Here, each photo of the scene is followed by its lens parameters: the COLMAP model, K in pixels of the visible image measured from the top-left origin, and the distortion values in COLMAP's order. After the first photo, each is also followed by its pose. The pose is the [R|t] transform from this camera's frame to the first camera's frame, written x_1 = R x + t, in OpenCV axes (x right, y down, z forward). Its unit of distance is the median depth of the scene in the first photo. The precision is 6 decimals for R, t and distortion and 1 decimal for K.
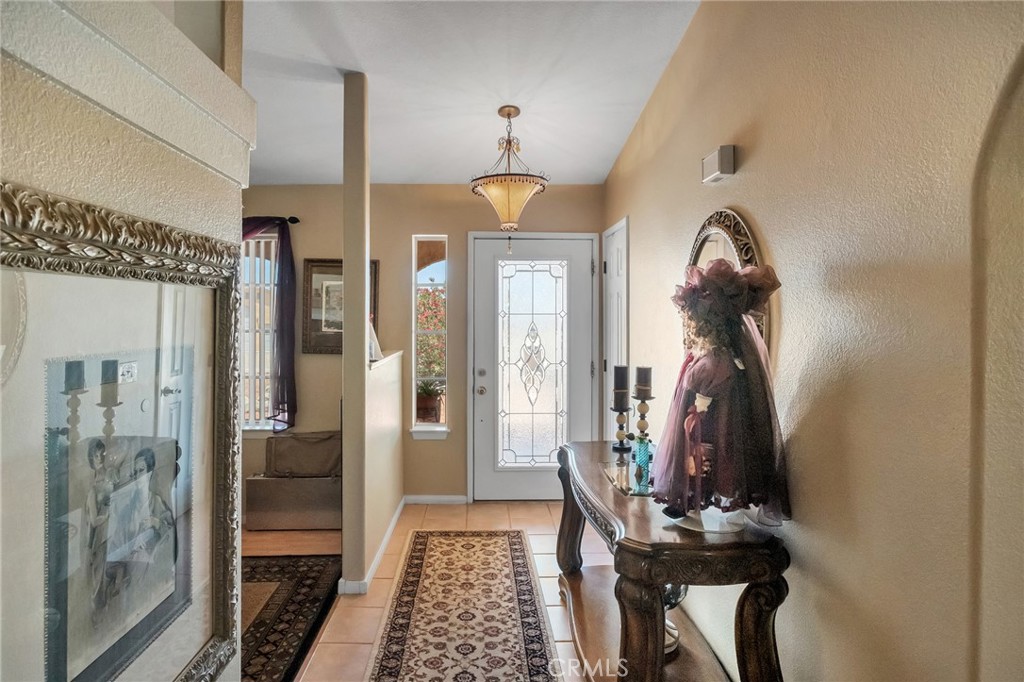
lens RADIAL K [[540.5, 0, 511.4], [0, 540.5, 319.1], [0, 0, 1]] dist [-0.001838, -0.000249]
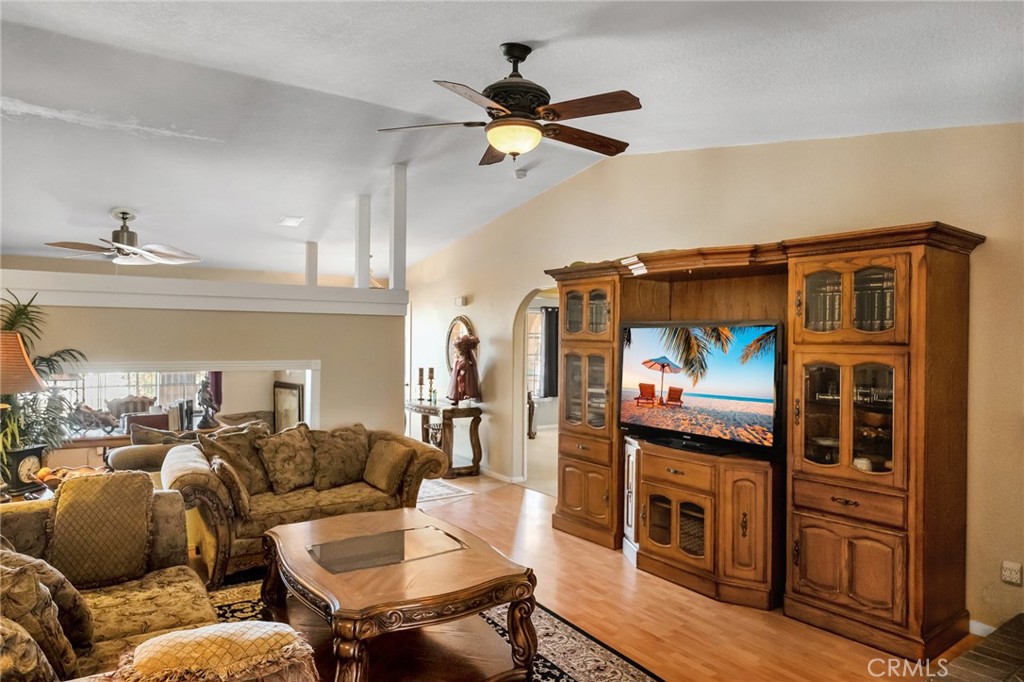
lens RADIAL K [[647.2, 0, 512.0], [0, 647.2, 341.0], [0, 0, 1]] dist [-0.001977, -0.000317]
pose [[0.835623, 0.007466, 0.549252, -1.814025], [-0.006755, 0.999972, -0.003315, -0.054752], [-0.549262, -0.000940, 0.835650, -2.930622]]
